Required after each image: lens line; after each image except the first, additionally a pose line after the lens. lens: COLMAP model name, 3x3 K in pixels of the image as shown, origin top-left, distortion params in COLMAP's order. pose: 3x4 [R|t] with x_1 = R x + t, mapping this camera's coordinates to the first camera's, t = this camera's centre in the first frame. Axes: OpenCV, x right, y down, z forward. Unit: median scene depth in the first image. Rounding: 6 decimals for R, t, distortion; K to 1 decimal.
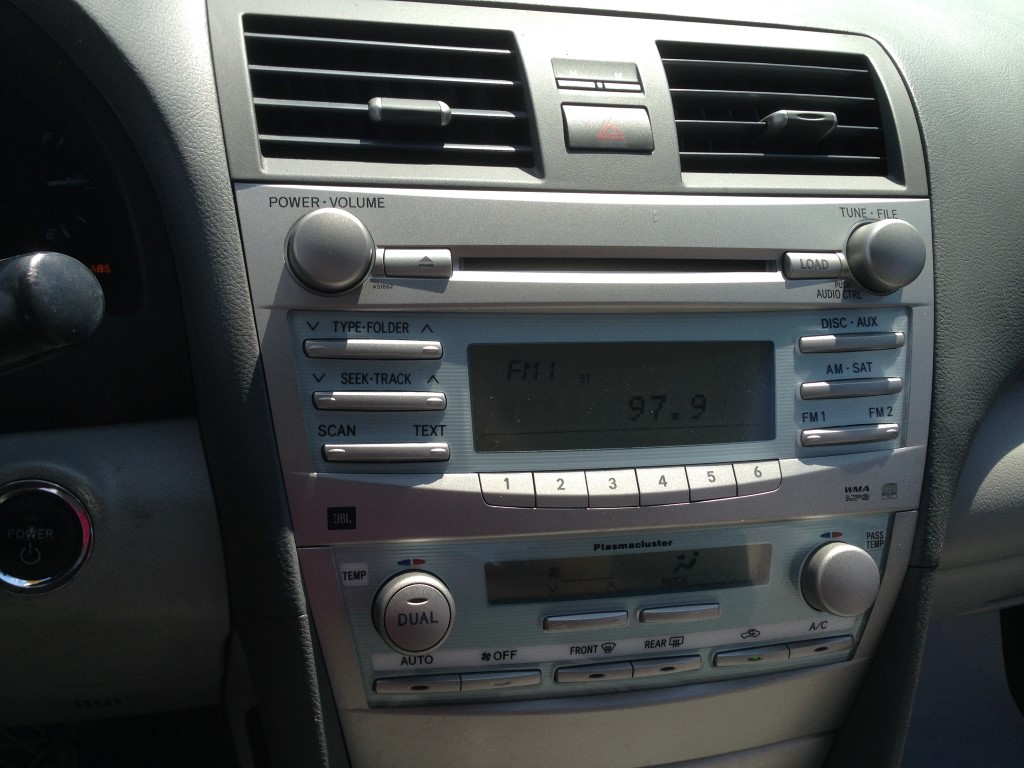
lens RADIAL K [[973.0, 0, 512.0], [0, 973.0, 384.0], [0, 0, 1]] dist [0.048100, -0.010709]
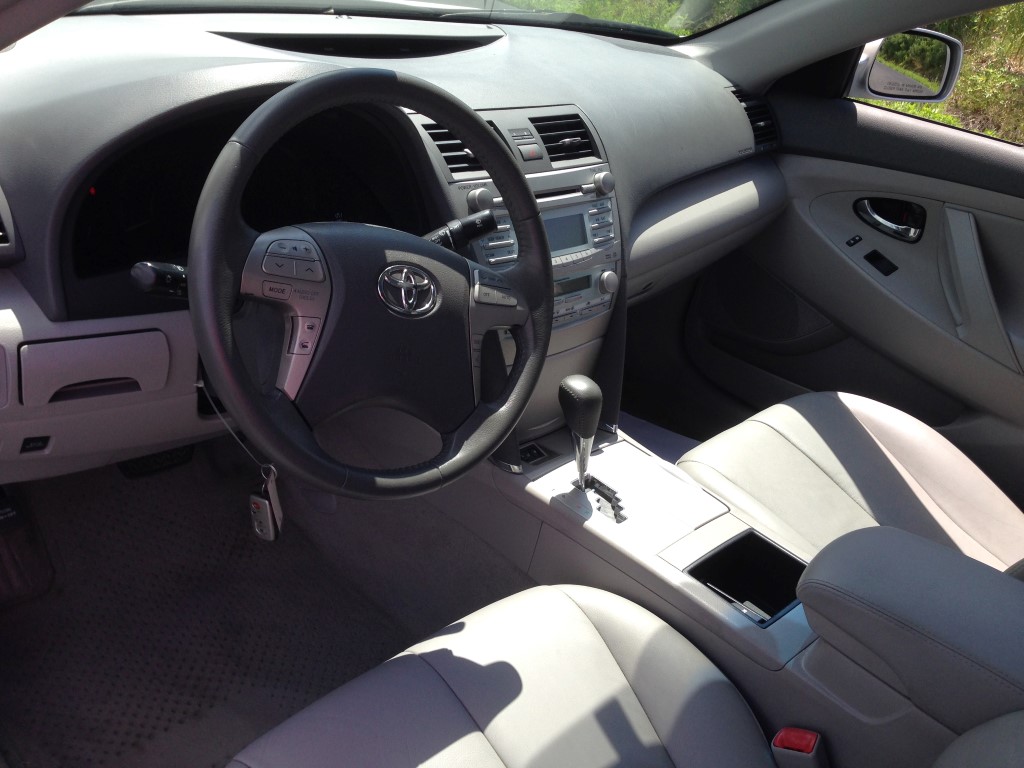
lens RADIAL K [[973.0, 0, 512.0], [0, 973.0, 384.0], [0, 0, 1]] dist [0.048100, -0.010709]
pose [[0.847442, -0.202703, 0.490666, -1.697862], [0.146214, 0.977609, 0.151337, -0.014019], [-0.510356, -0.056507, 0.858105, -1.761197]]
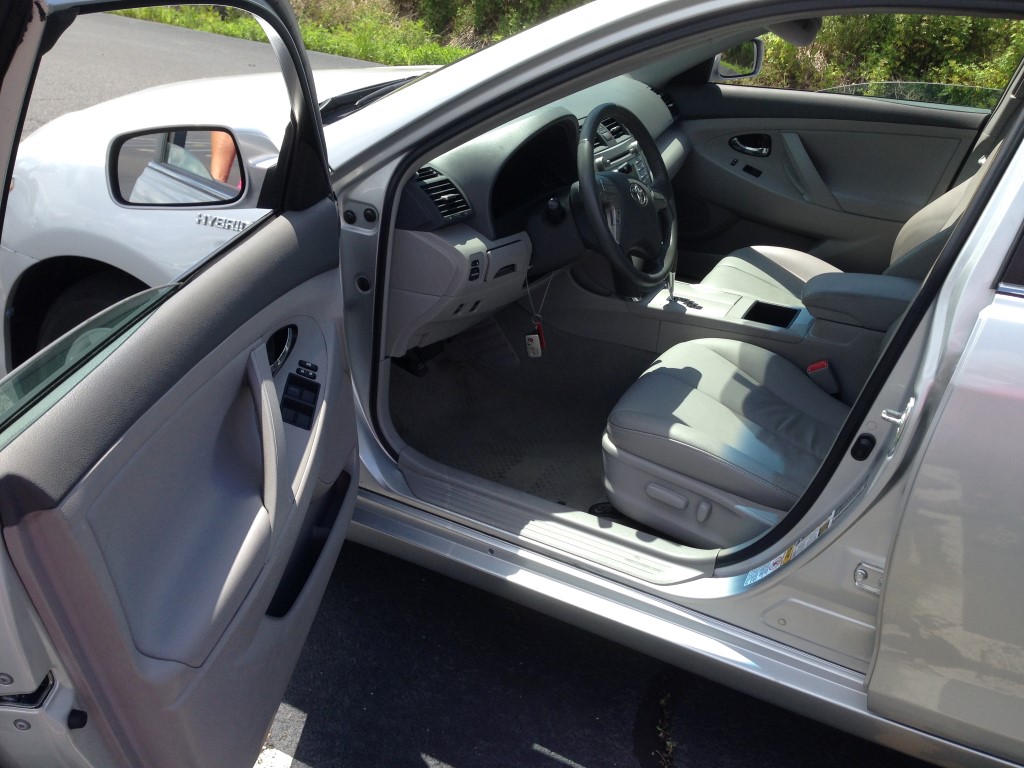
lens RADIAL K [[973.0, 0, 512.0], [0, 973.0, 384.0], [0, 0, 1]] dist [0.048100, -0.010709]
pose [[0.643284, -0.375394, 0.667282, -5.051728], [0.336421, 0.921495, 0.194085, -0.226661], [-0.687755, 0.099635, 0.719073, -2.877540]]
